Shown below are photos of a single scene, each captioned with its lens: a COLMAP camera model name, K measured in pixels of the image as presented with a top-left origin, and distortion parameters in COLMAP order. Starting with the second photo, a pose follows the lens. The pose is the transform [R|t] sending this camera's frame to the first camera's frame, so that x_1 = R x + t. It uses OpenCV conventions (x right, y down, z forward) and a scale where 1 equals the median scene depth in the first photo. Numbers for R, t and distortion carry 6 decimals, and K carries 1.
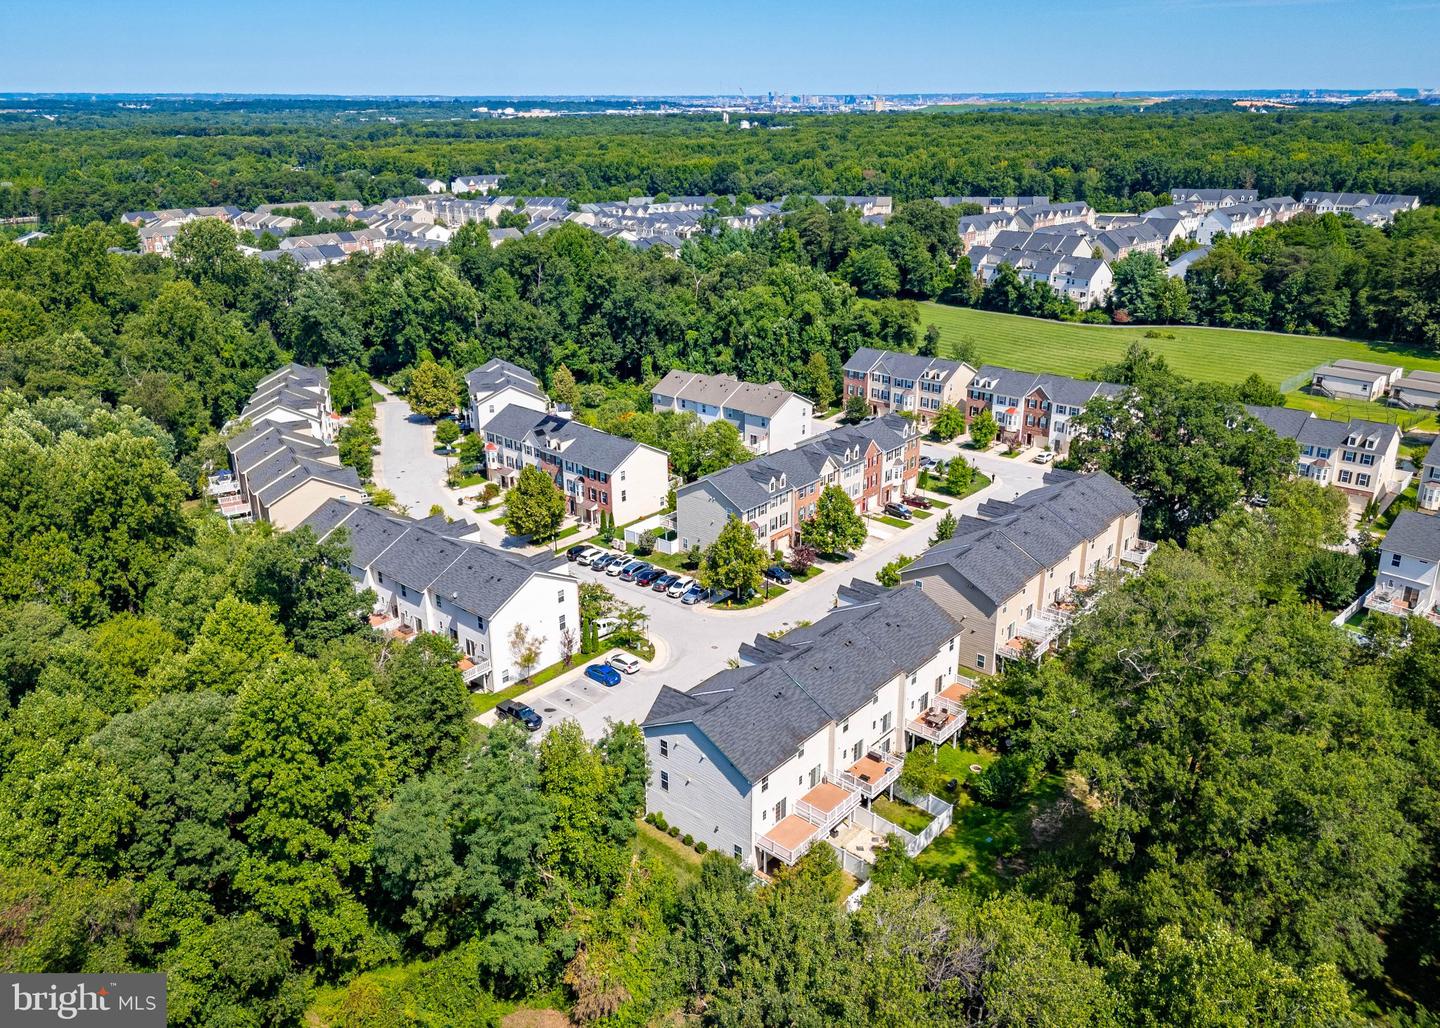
lens RADIAL K [[1051.6, 0, 715.0], [0, 1051.6, 469.9], [0, 0, 1]] dist [0.055339, -0.021528]
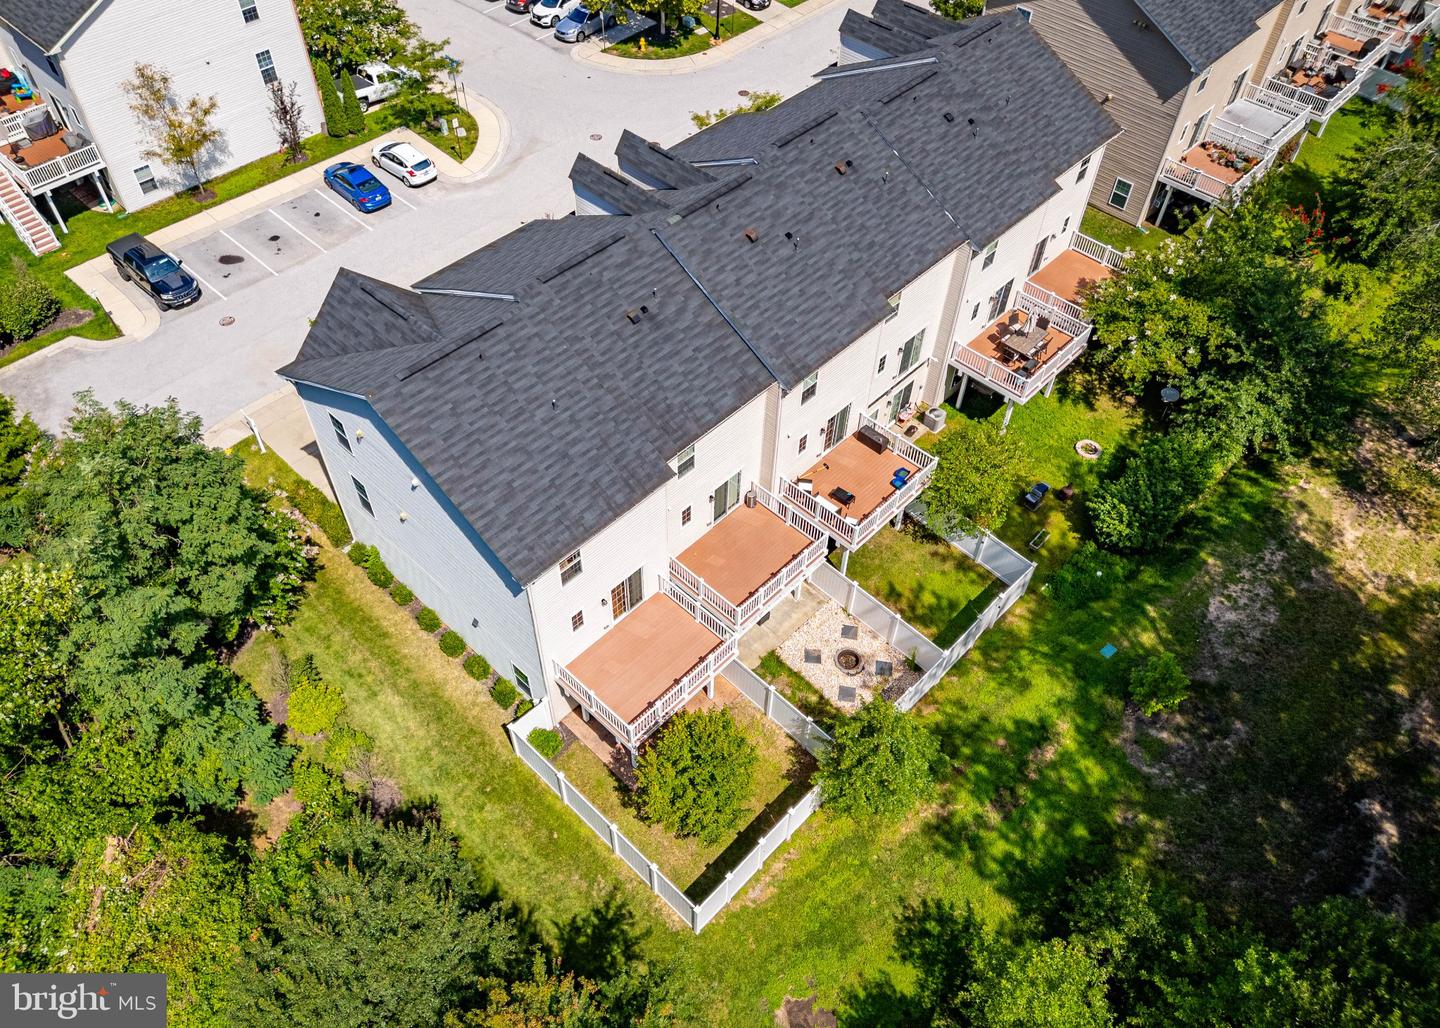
lens RADIAL K [[1051.6, 0, 723.0], [0, 1051.6, 501.8], [0, 0, 1]] dist [0.055339, -0.021528]
pose [[0.998932, 0.046168, 0.001672, 0.082788], [-0.040558, 0.859065, 0.510257, 0.067513], [0.022122, -0.509780, 0.860021, 0.566783]]
